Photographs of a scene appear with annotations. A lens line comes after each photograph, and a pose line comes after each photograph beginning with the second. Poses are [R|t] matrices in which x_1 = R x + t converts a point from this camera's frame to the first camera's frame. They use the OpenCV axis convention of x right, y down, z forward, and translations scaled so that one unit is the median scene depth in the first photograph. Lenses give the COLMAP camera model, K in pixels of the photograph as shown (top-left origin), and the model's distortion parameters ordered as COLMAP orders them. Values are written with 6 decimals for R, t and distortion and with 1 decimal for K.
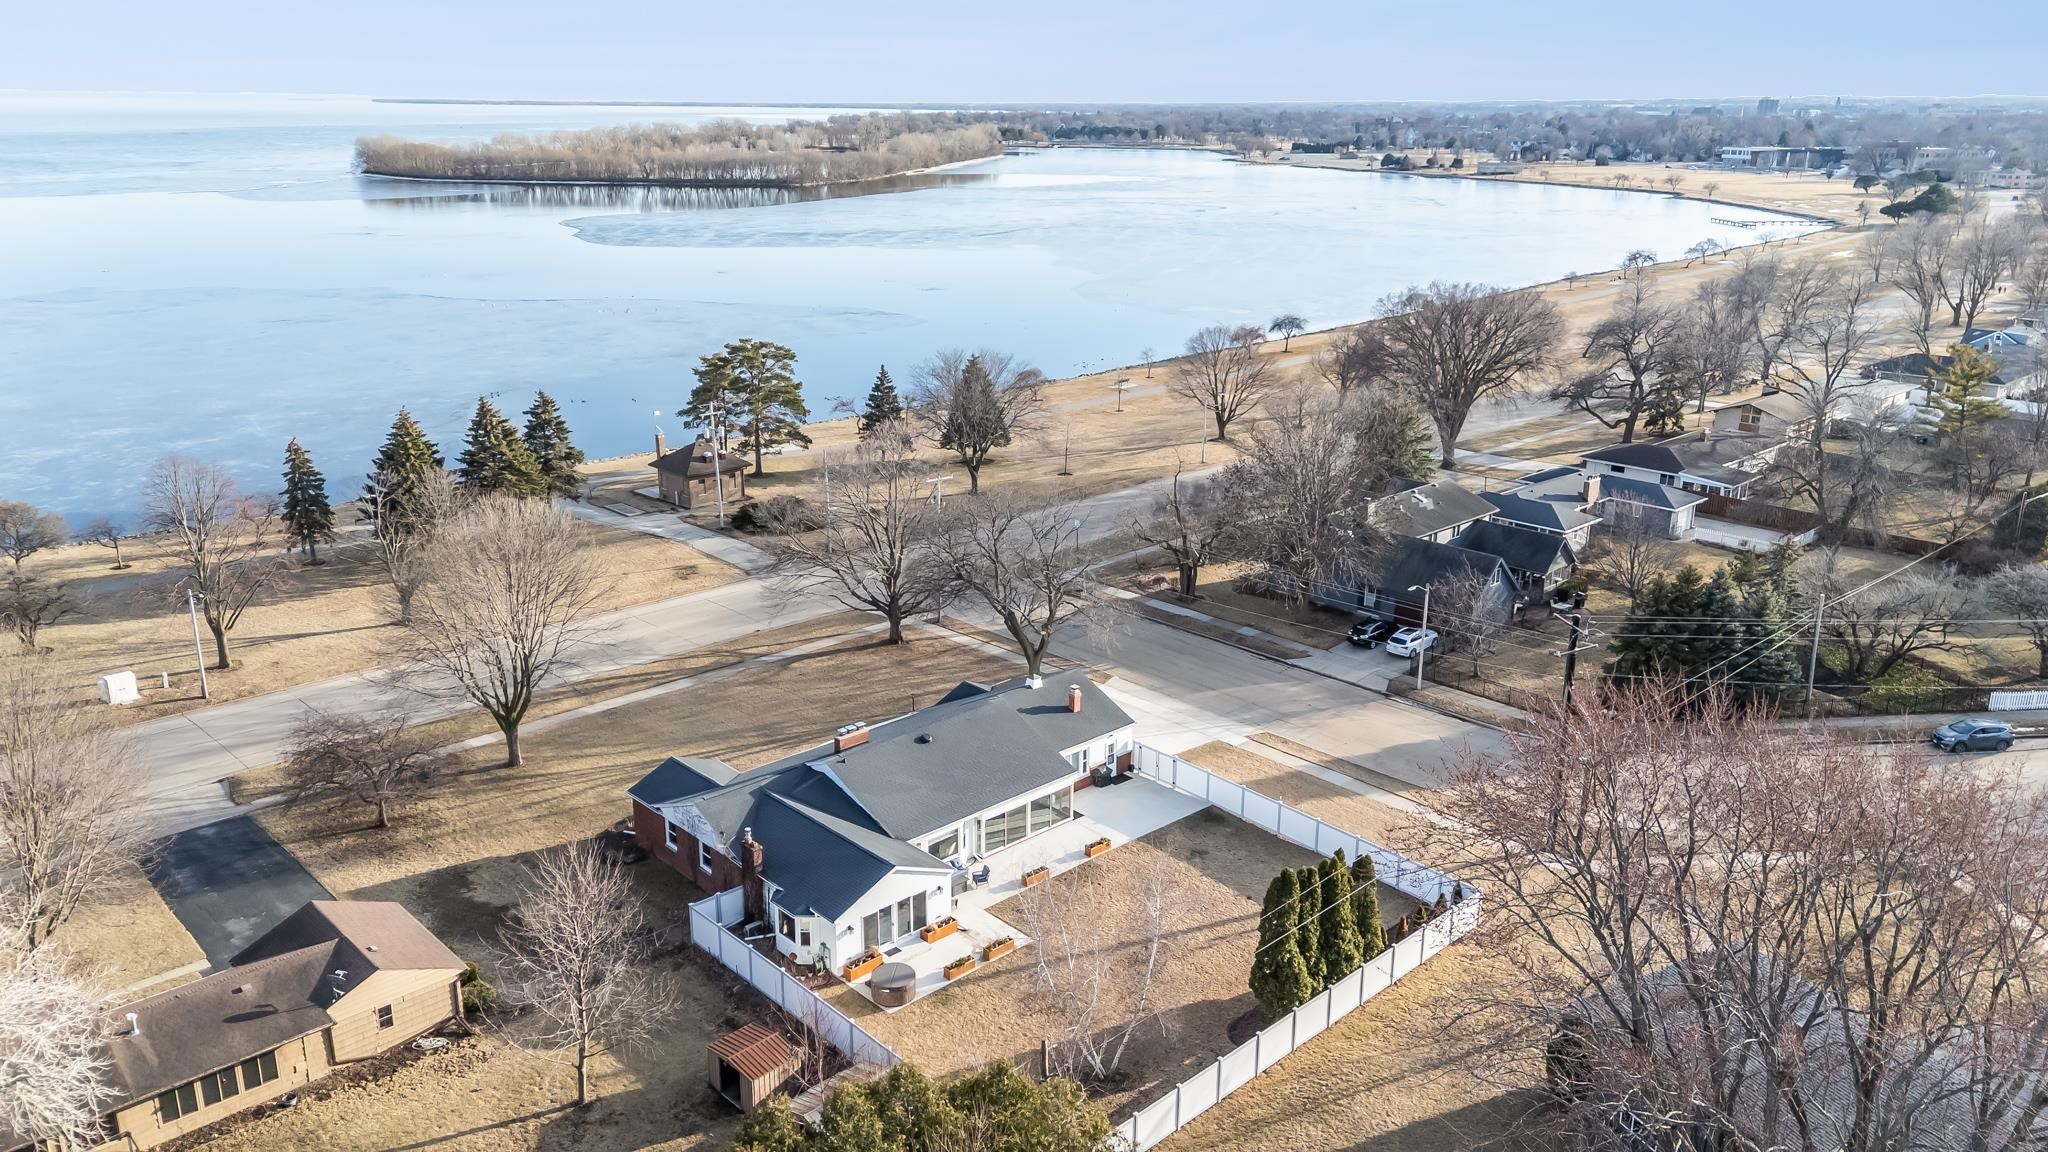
lens RADIAL K [[1497.6, 0, 1027.7], [0, 1497.6, 566.9], [0, 0, 1]] dist [0.092244, -0.089193]
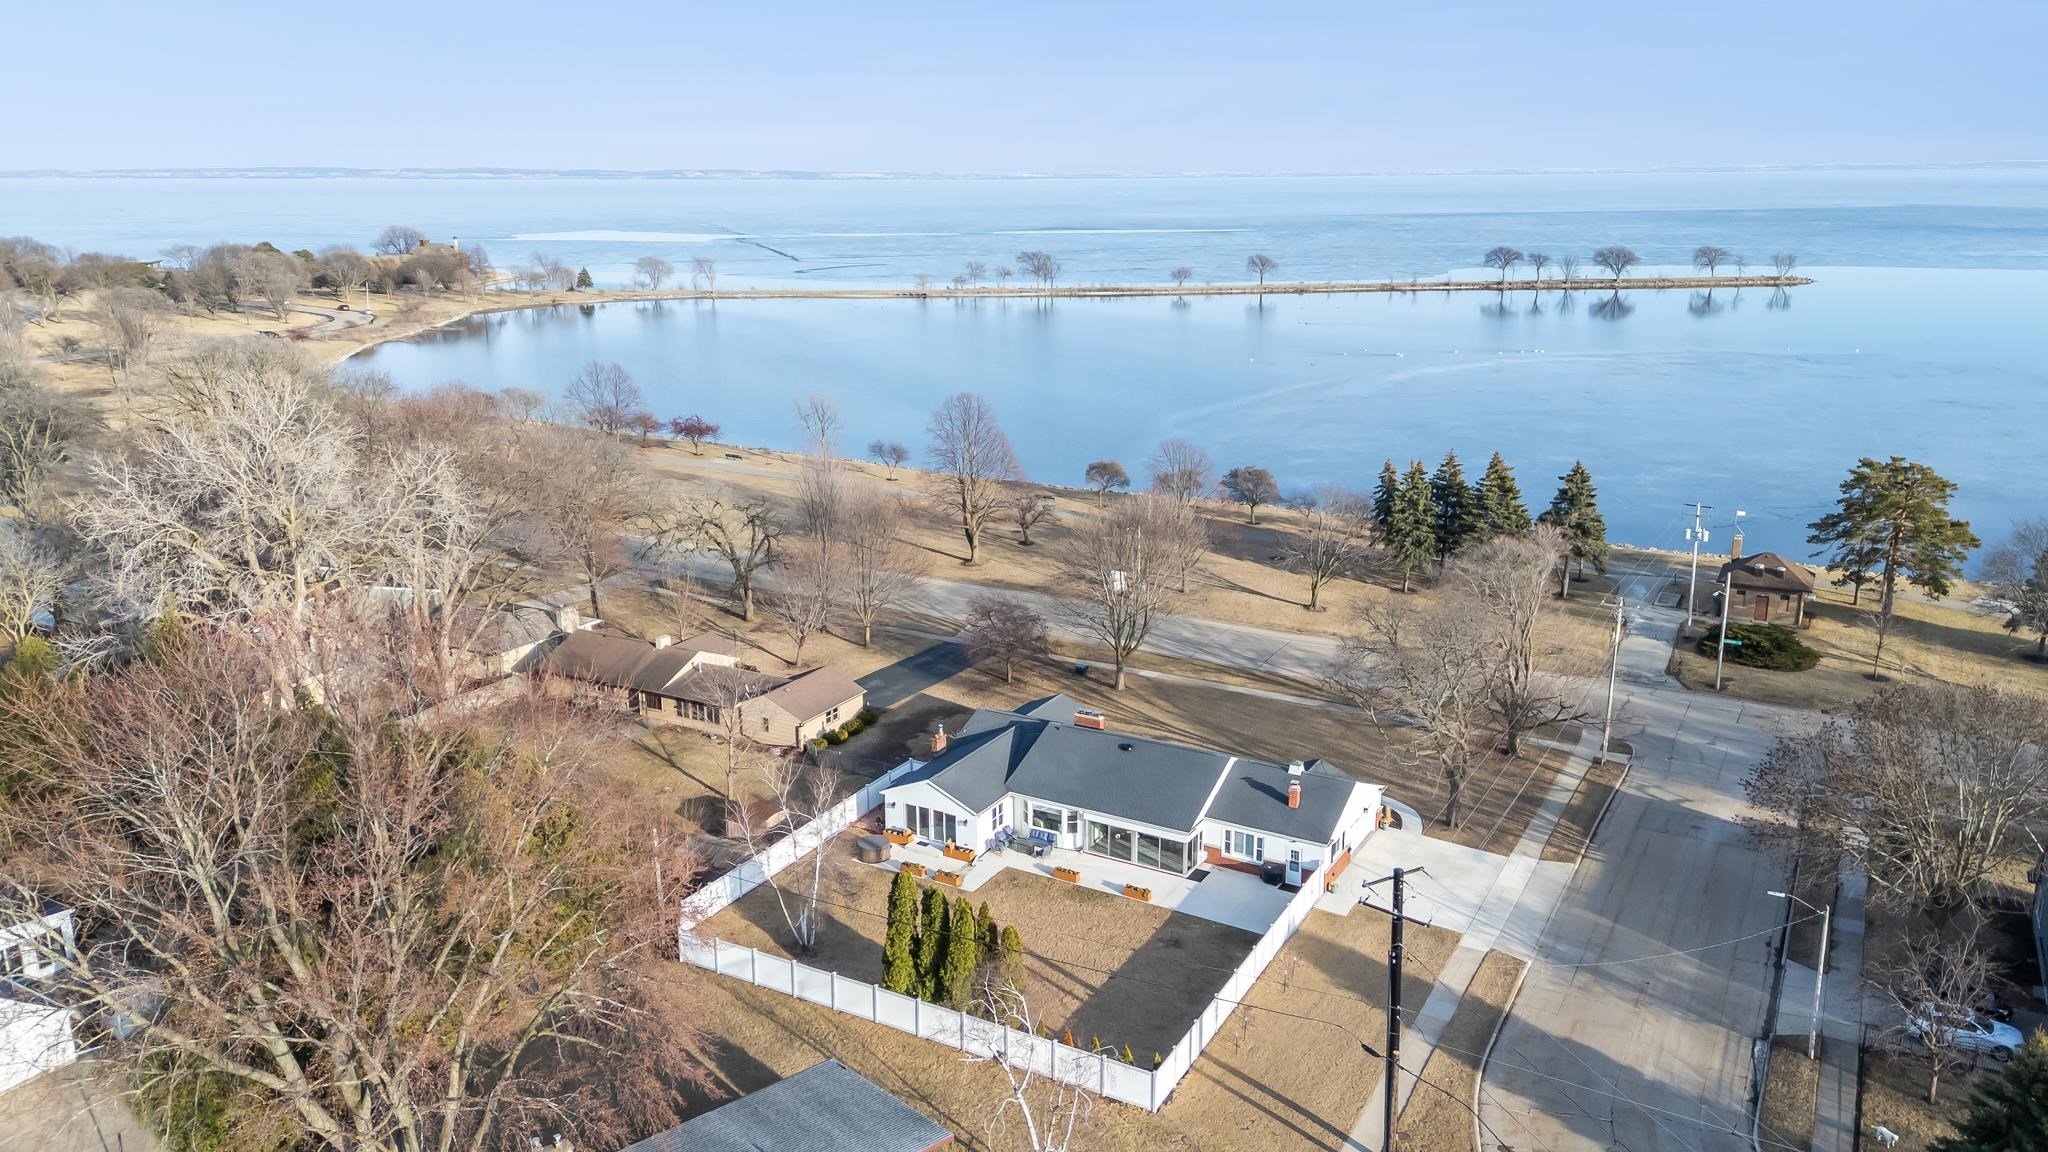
lens RADIAL K [[1496.4, 0, 1024.0], [0, 1496.4, 576.0], [0, 0, 1]] dist [0.086507, -0.090803]
pose [[0.290451, 0.242574, -0.925633, 0.911484], [-0.277388, 0.947143, 0.161171, -0.167592], [0.915803, 0.209947, 0.342386, 0.489912]]
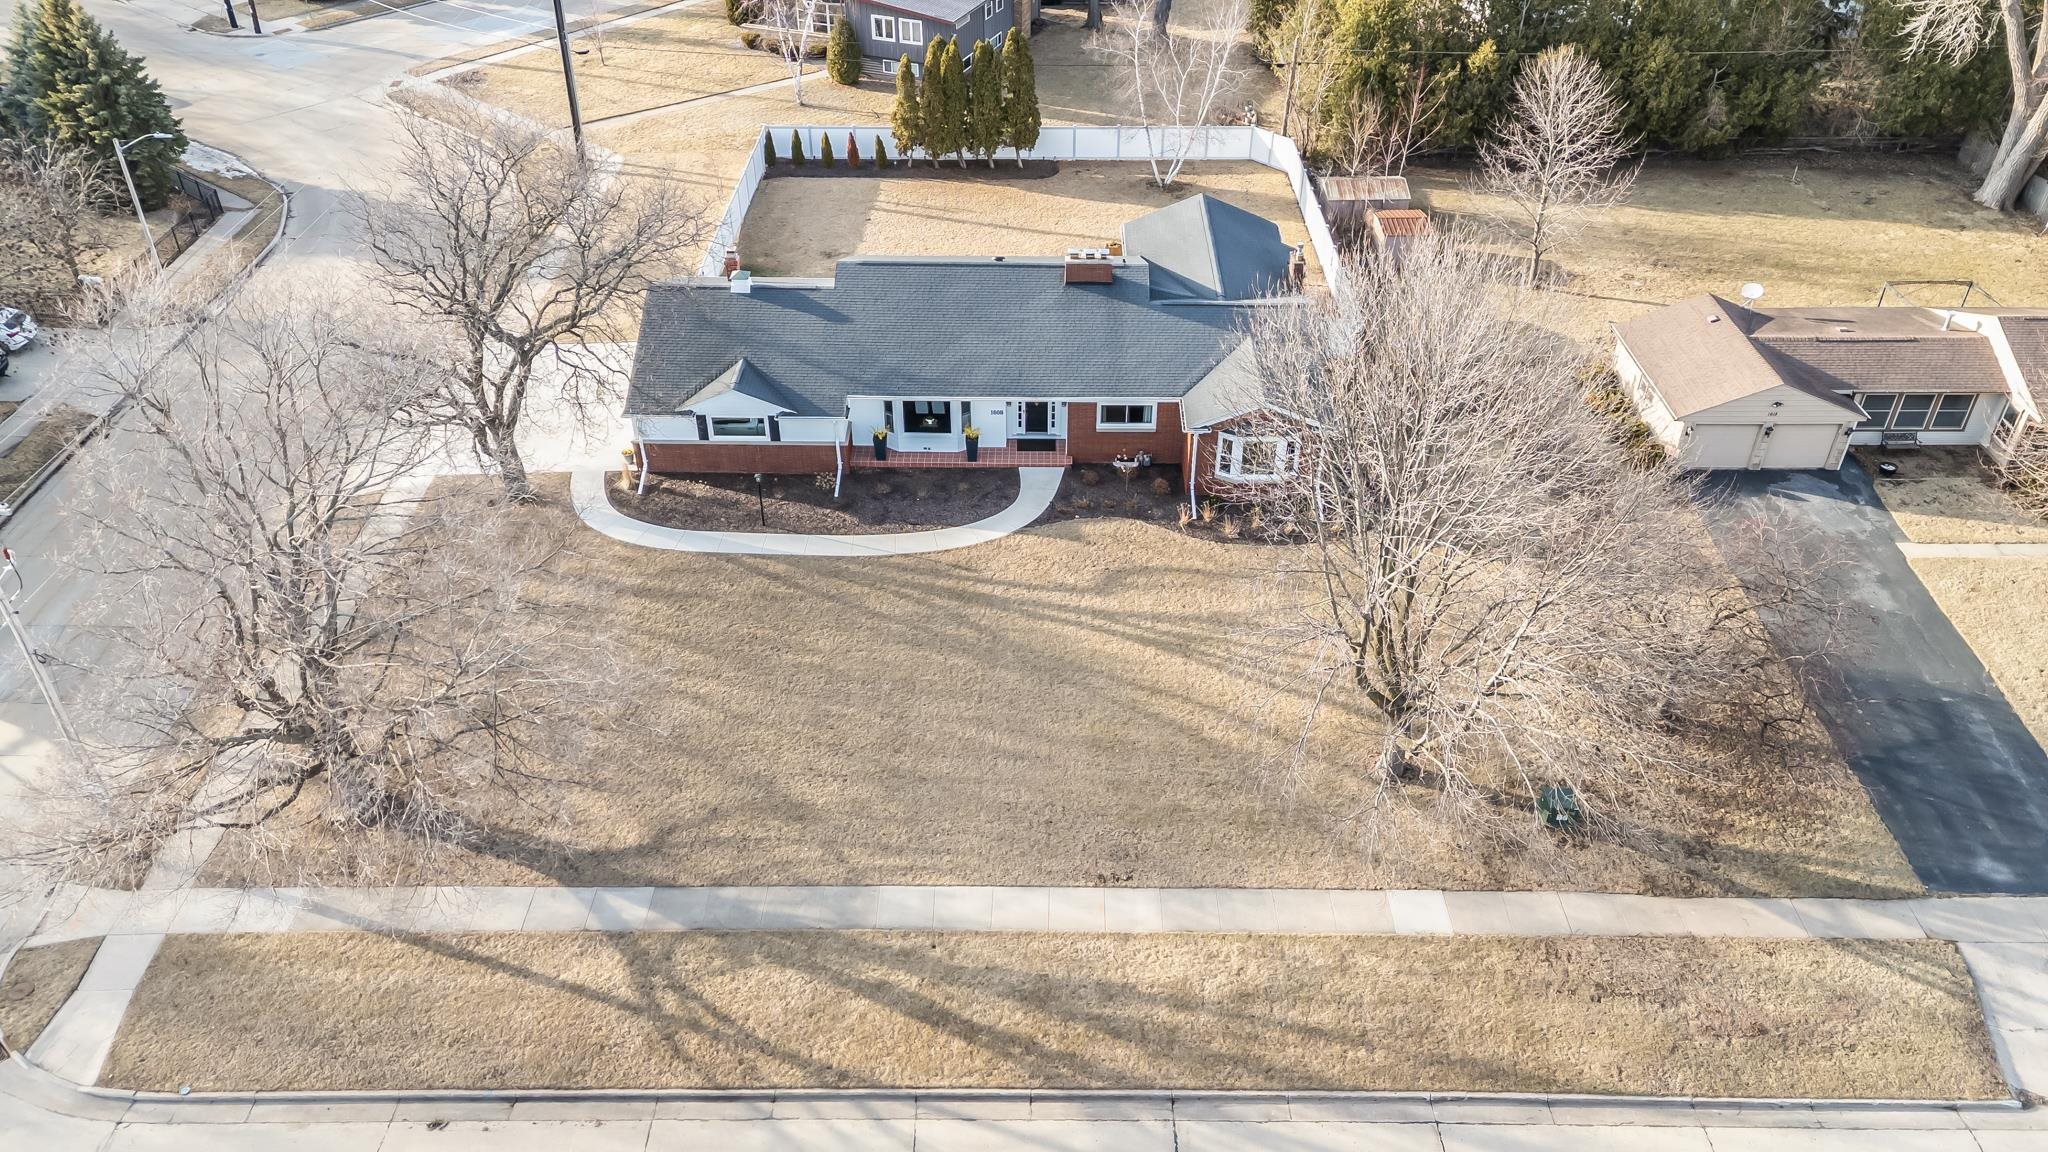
lens RADIAL K [[1497.6, 0, 1027.7], [0, 1497.6, 566.9], [0, 0, 1]] dist [0.092244, -0.089193]
pose [[-0.720752, -0.409424, 0.559365, -0.546785], [0.203845, 0.646076, 0.735549, -0.327039], [-0.662544, 0.644172, -0.382202, 1.335208]]
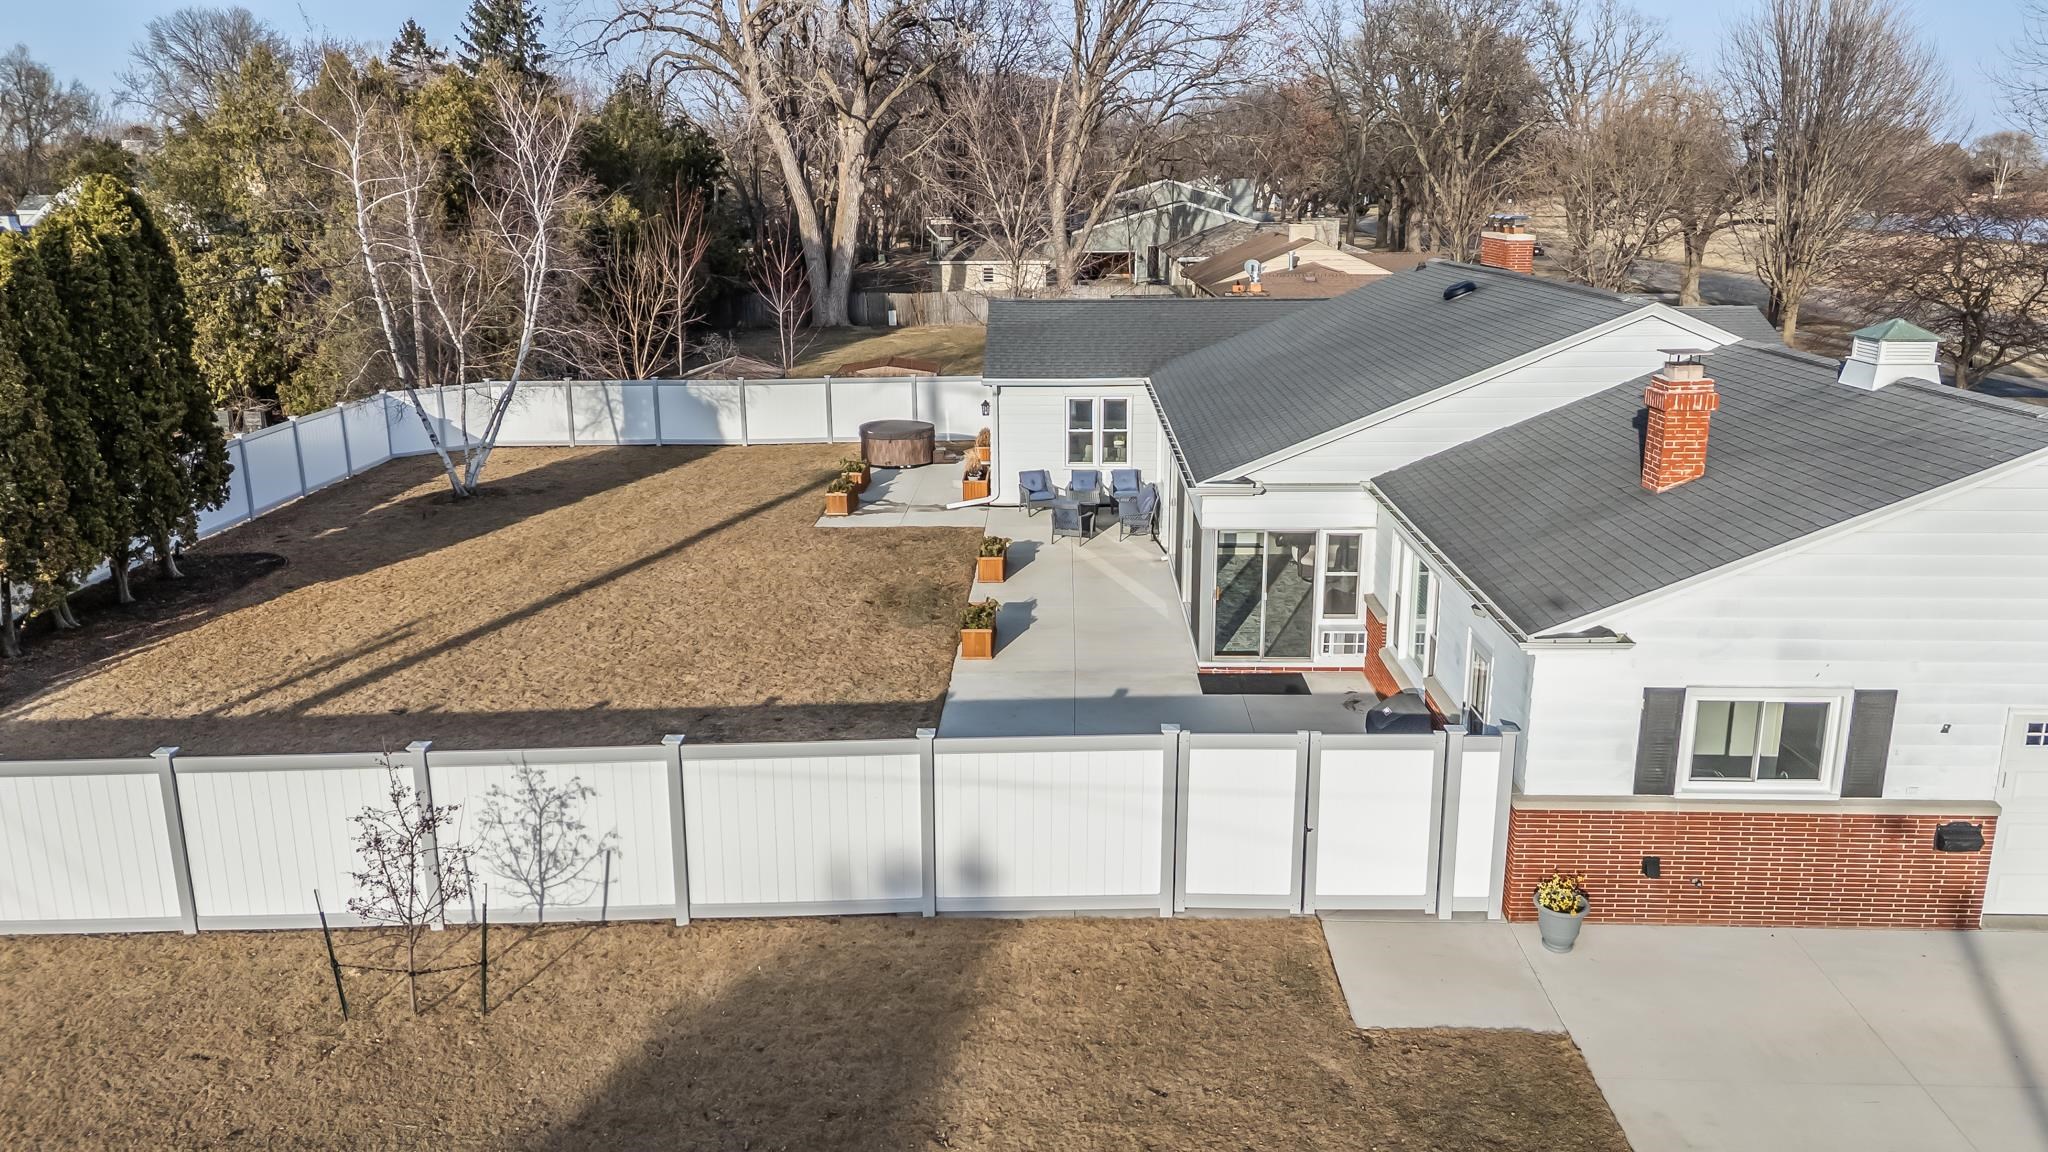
lens RADIAL K [[1497.6, 0, 1027.7], [0, 1497.6, 566.9], [0, 0, 1]] dist [0.092244, -0.089193]
pose [[-0.696264, 0.179737, -0.694918, 0.234118], [-0.212672, 0.873012, 0.438885, 0.040268], [0.685556, 0.453369, -0.569622, 1.117289]]
